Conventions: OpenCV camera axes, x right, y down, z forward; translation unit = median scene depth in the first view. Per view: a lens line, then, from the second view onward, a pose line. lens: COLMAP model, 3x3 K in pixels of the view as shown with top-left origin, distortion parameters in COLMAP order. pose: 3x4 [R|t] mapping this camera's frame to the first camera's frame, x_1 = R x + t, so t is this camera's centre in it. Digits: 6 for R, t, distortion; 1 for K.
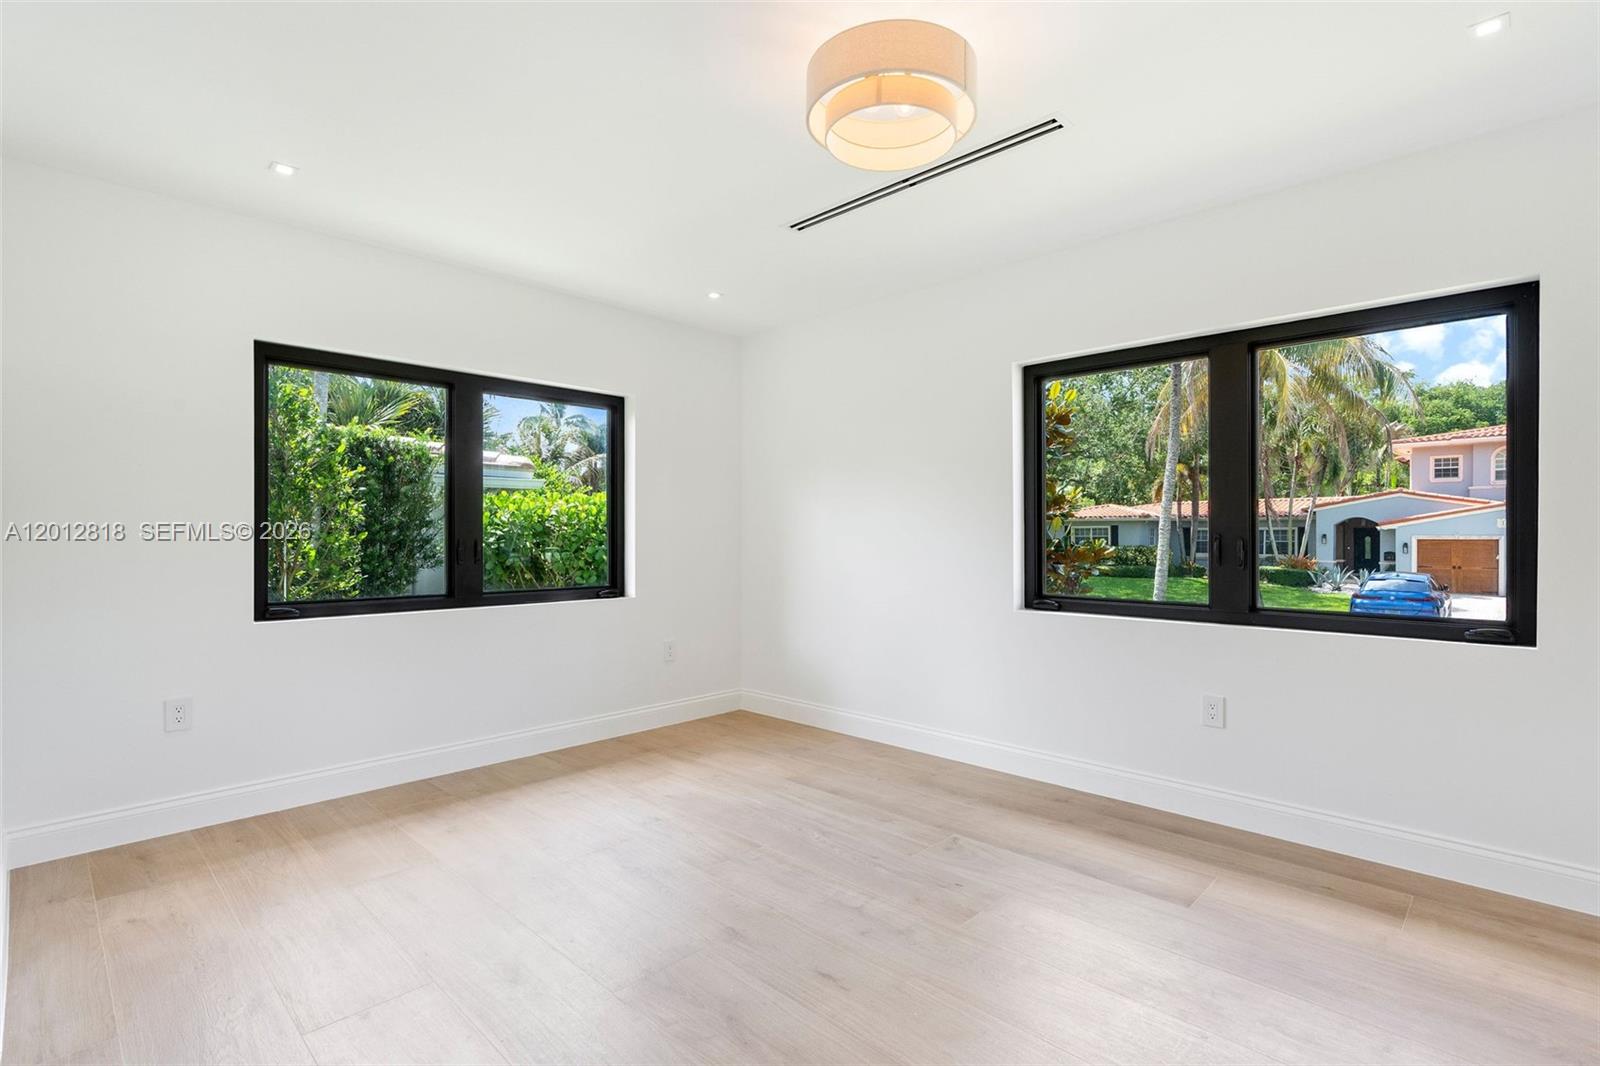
lens RADIAL K [[722.8, 0, 798.1], [0, 722.8, 535.6], [0, 0, 1]] dist [-0.008403, 0.000481]
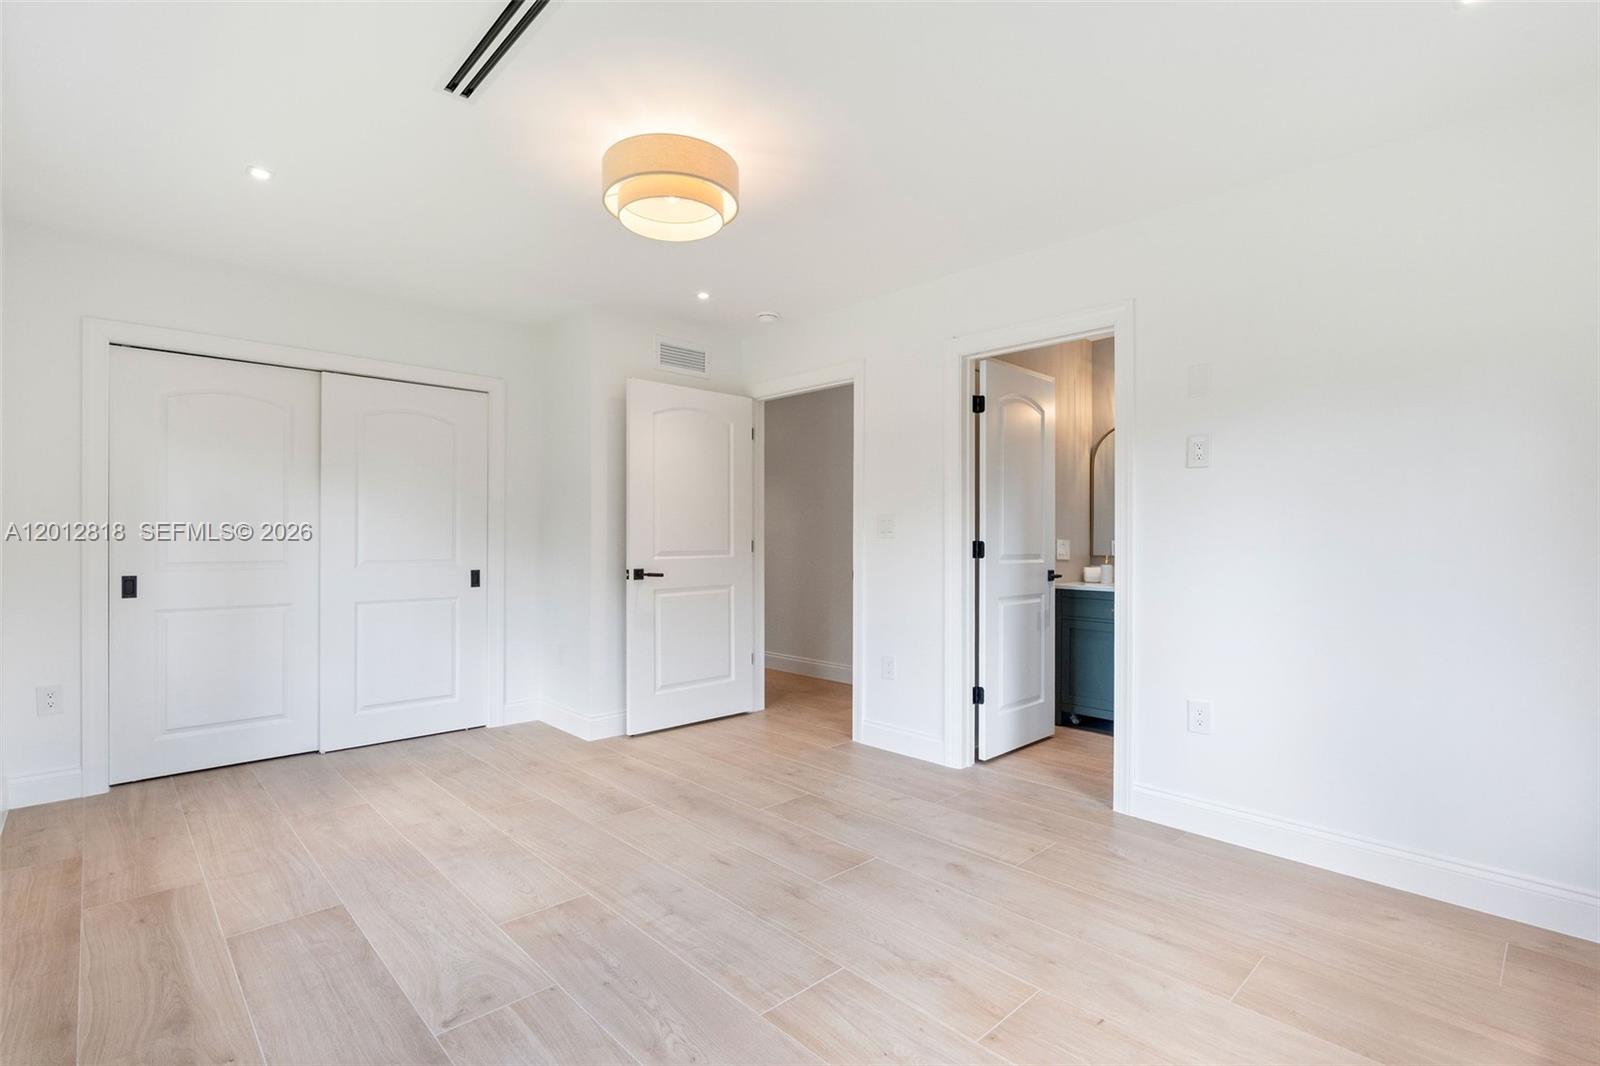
lens RADIAL K [[722.8, 0, 801.7], [0, 722.8, 535.5], [0, 0, 1]] dist [-0.008403, 0.000481]
pose [[-0.999408, -0.004794, 0.034066, -0.117799], [-0.004937, 0.999979, -0.004107, 0.006645], [-0.034046, -0.004272, -0.999411, 1.861243]]
